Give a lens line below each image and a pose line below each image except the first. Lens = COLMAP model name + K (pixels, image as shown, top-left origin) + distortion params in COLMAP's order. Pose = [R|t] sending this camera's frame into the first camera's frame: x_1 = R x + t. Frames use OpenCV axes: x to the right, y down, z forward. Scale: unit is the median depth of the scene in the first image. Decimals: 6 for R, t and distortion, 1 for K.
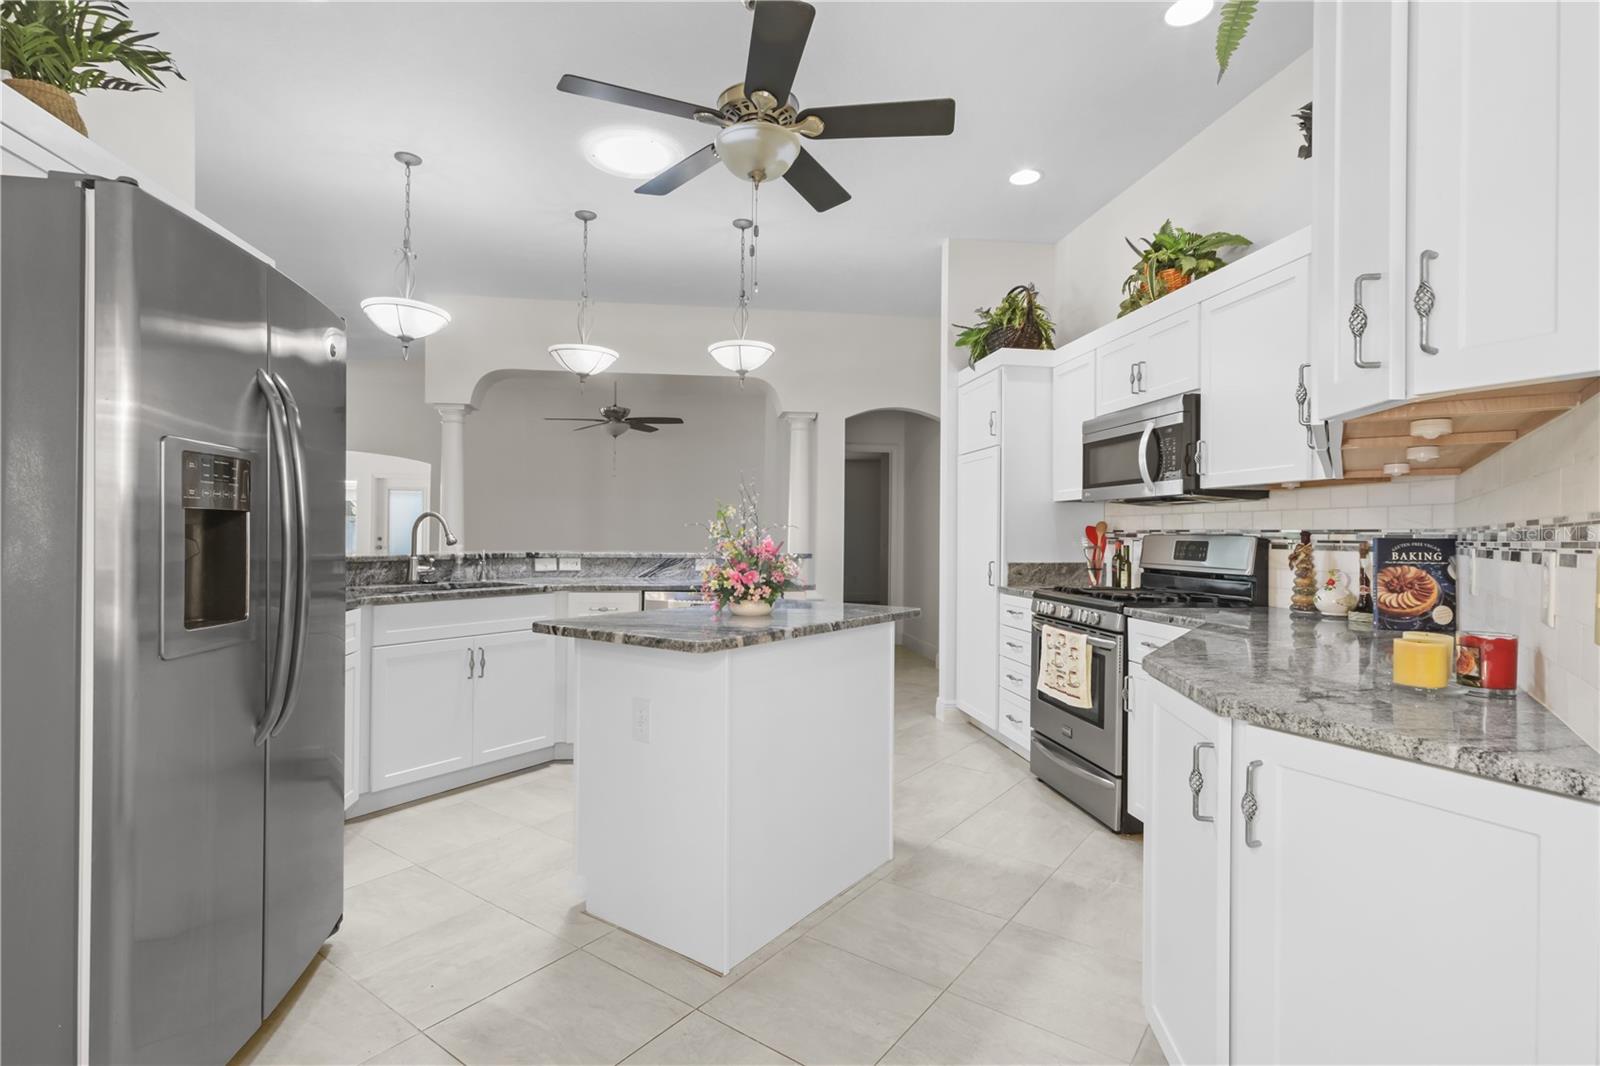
lens RADIAL K [[774.3, 0, 794.9], [0, 774.3, 531.5], [0, 0, 1]] dist [-0.004863, 0.006192]
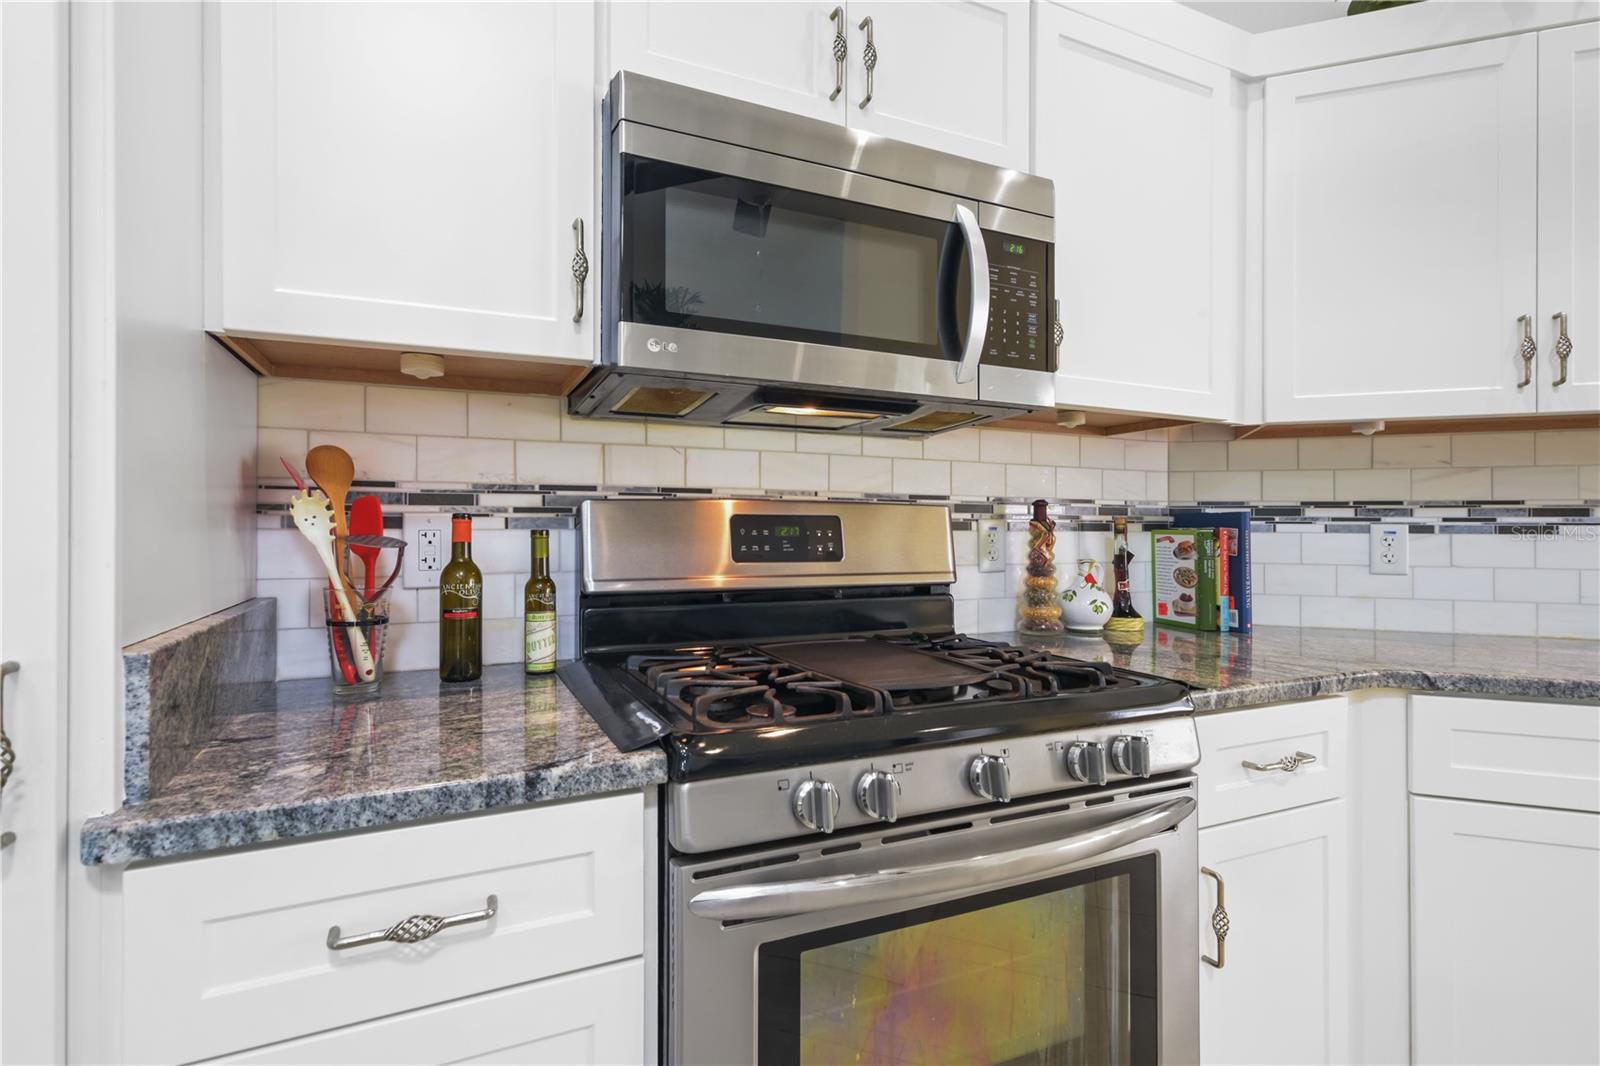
lens RADIAL K [[774.3, 0, 790.8], [0, 774.3, 524.2], [0, 0, 1]] dist [-0.004863, 0.006192]
pose [[-0.270380, -0.010623, 0.962695, 0.115014], [-0.011797, 0.999901, 0.007720, 0.014715], [-0.962681, -0.009270, -0.270479, 1.229448]]
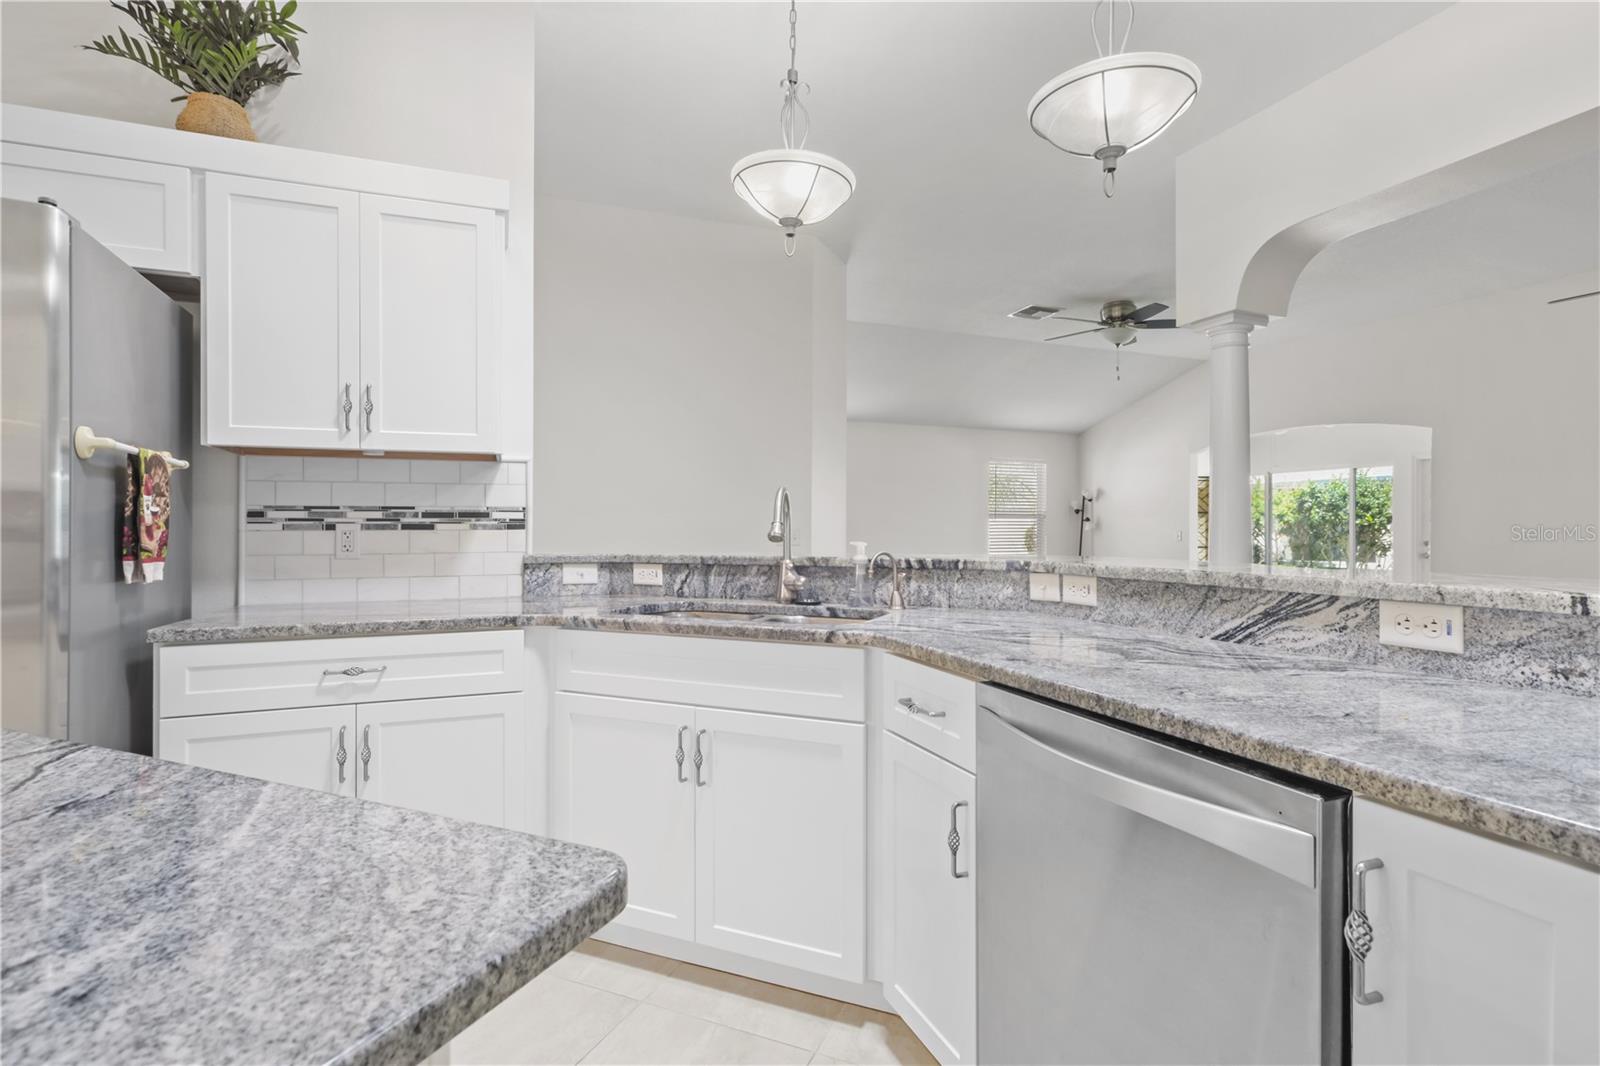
lens RADIAL K [[774.3, 0, 793.4], [0, 774.3, 532.9], [0, 0, 1]] dist [-0.004863, 0.006192]
pose [[0.209564, -0.003844, -0.977787, 0.152288], [0.003140, 0.999990, -0.003259, 0.015182], [0.977790, -0.002388, 0.209574, 1.046855]]
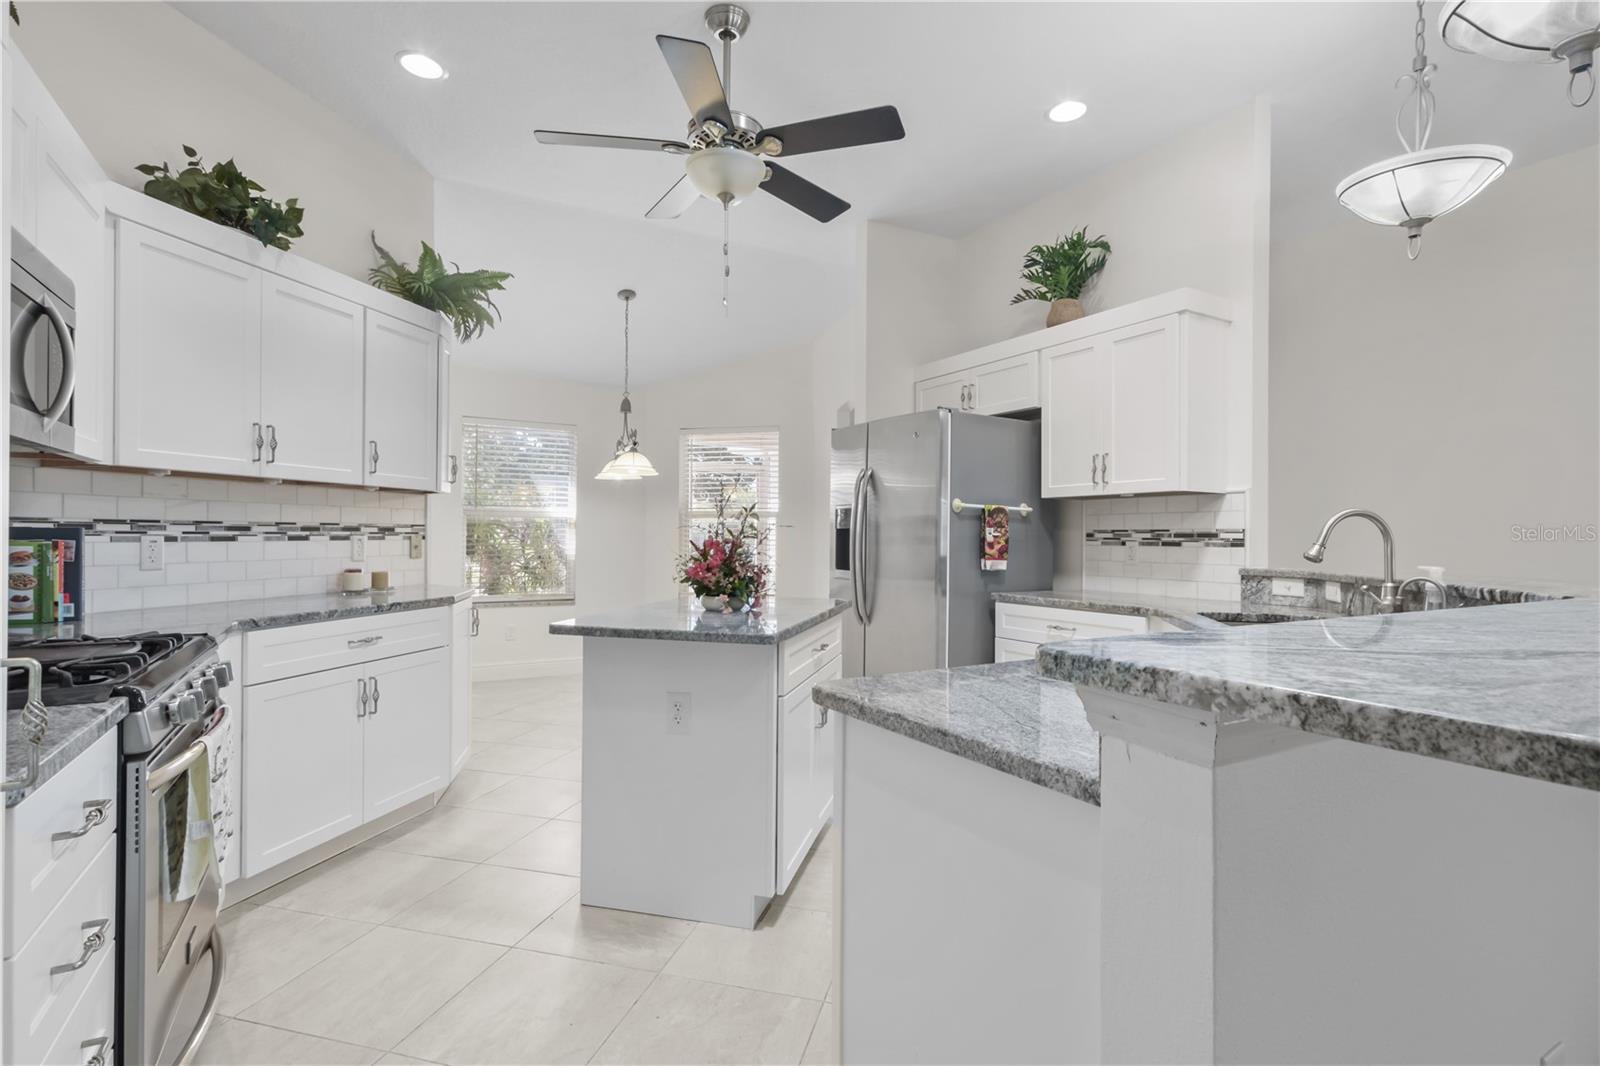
lens RADIAL K [[774.3, 0, 787.4], [0, 774.3, 538.2], [0, 0, 1]] dist [-0.004863, 0.006192]
pose [[-0.939287, -0.015139, -0.342798, 0.188494], [-0.015309, 0.999880, -0.002208, 0.007583], [0.342791, 0.003174, -0.939407, 1.684764]]
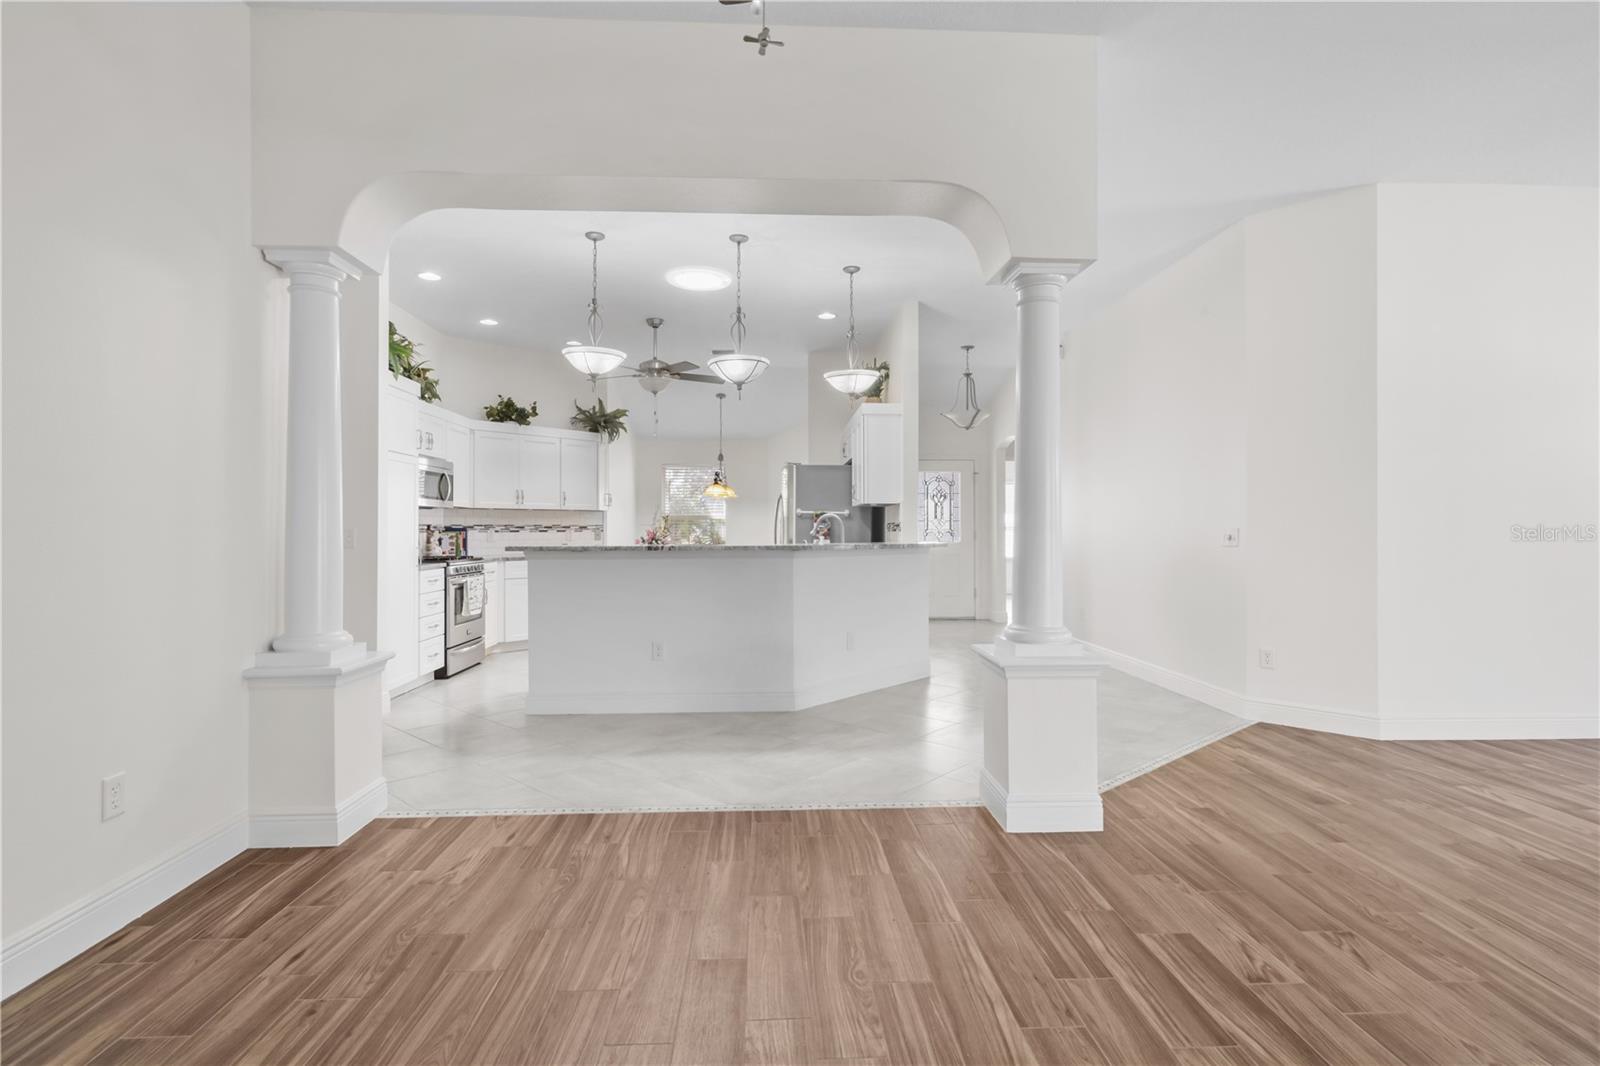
lens RADIAL K [[774.3, 0, 789.9], [0, 774.3, 540.1], [0, 0, 1]] dist [-0.004863, 0.006192]
pose [[-0.992478, -0.008332, 0.122139, -0.705682], [-0.007072, 0.999917, 0.010740, 0.012133], [-0.122219, 0.009796, -0.992455, 2.993943]]
